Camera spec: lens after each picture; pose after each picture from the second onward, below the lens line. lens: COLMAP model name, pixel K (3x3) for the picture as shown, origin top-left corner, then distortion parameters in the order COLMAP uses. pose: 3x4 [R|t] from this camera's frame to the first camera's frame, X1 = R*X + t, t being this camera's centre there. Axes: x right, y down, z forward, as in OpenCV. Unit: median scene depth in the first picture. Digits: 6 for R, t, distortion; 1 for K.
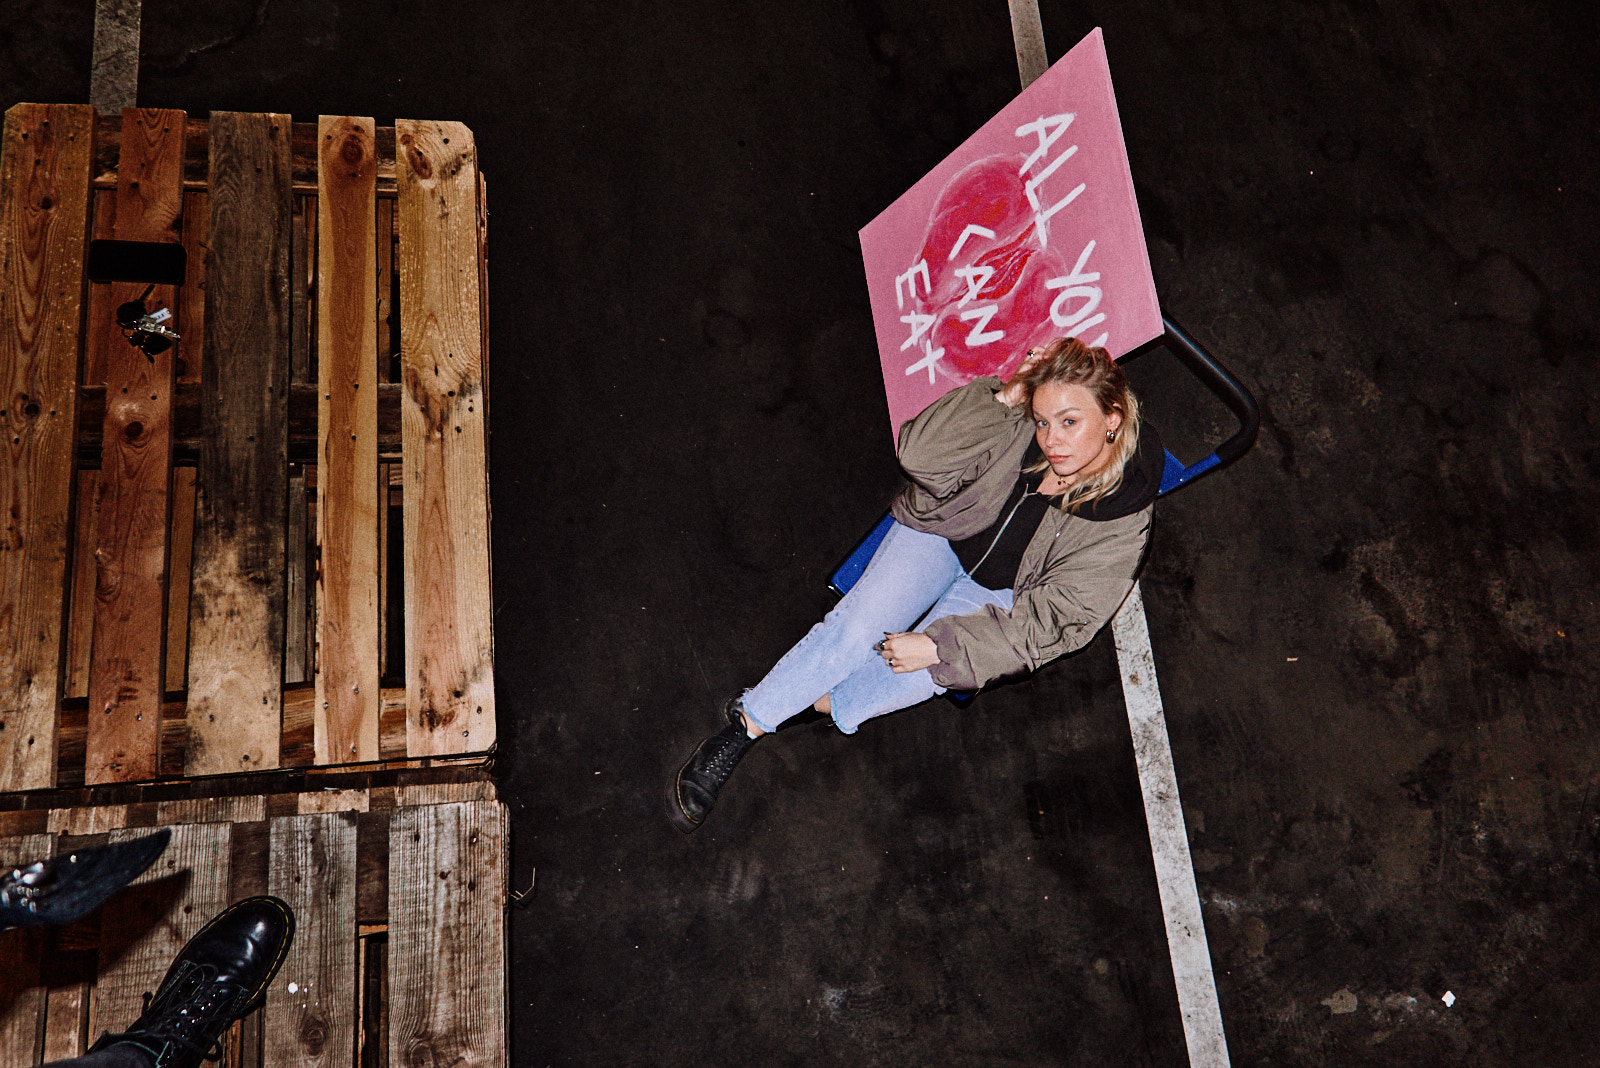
lens RADIAL K [[1150.6, 0, 778.9], [0, 1150.6, 534.1], [0, 0, 1]] dist [-0.004311, 0.006327]
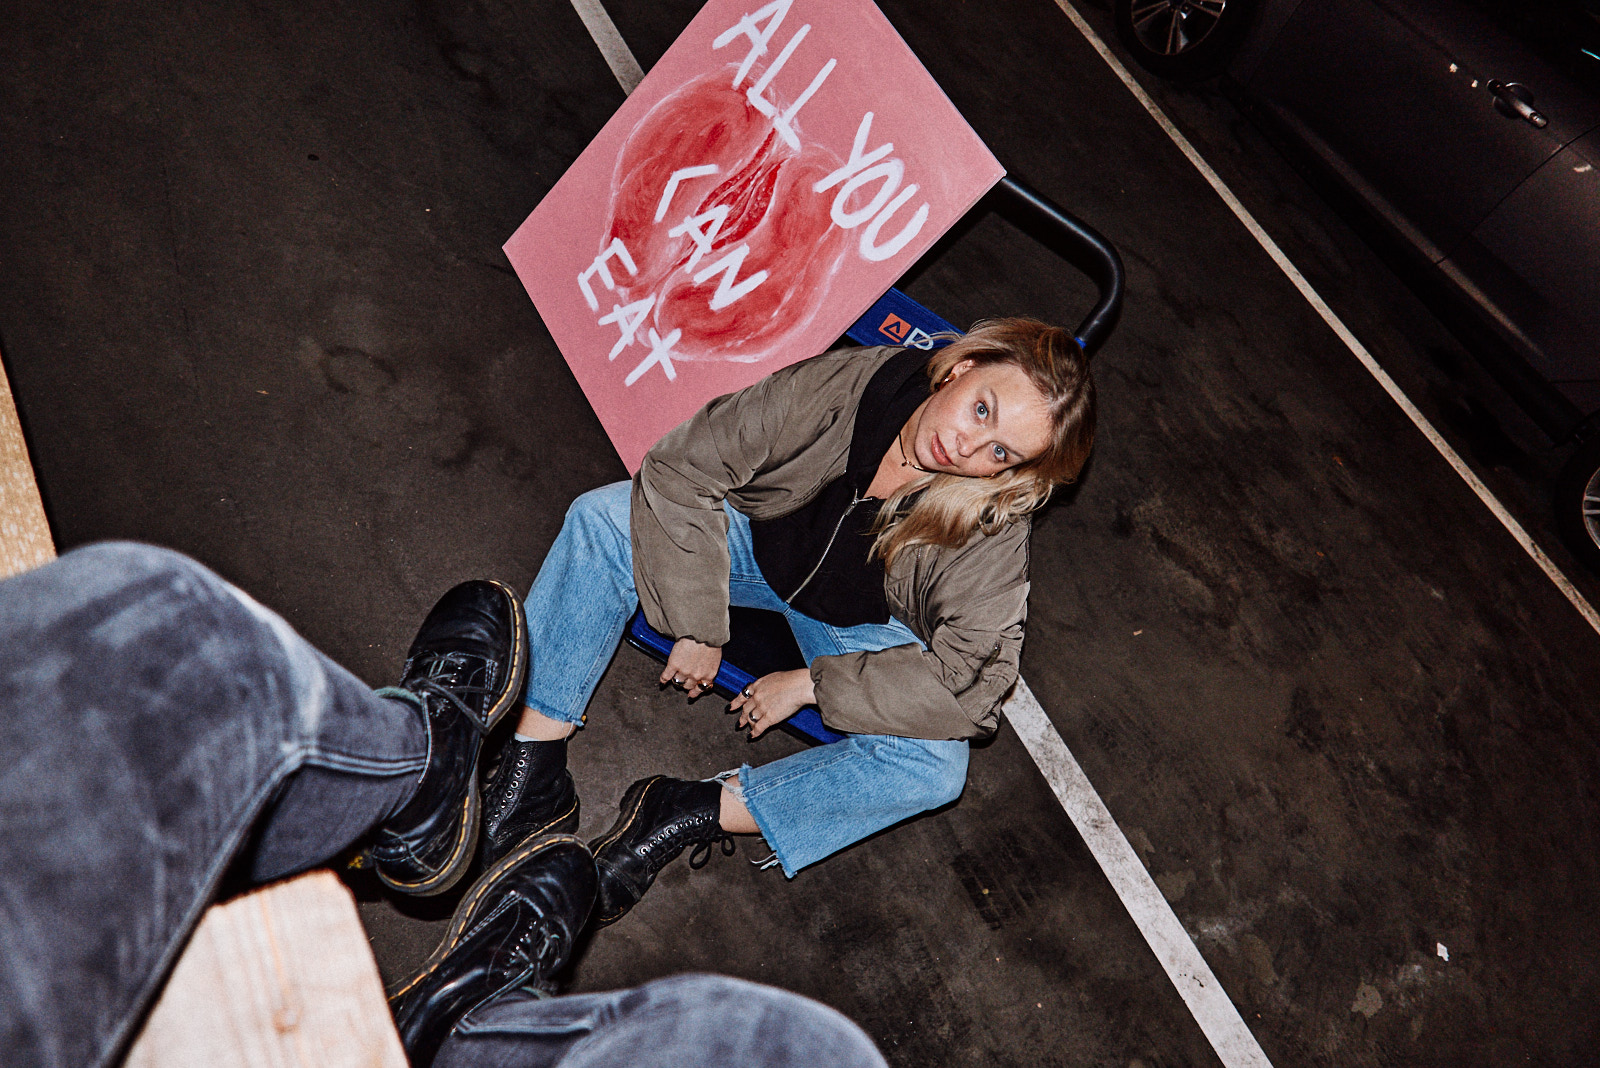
lens RADIAL K [[1150.6, 0, 778.9], [0, 1150.6, 534.1], [0, 0, 1]] dist [-0.004311, 0.006327]
pose [[0.865384, -0.174514, 0.469740, -0.183732], [0.302034, 0.929640, -0.211055, 0.148146], [-0.399857, 0.324521, 0.857205, 0.366731]]
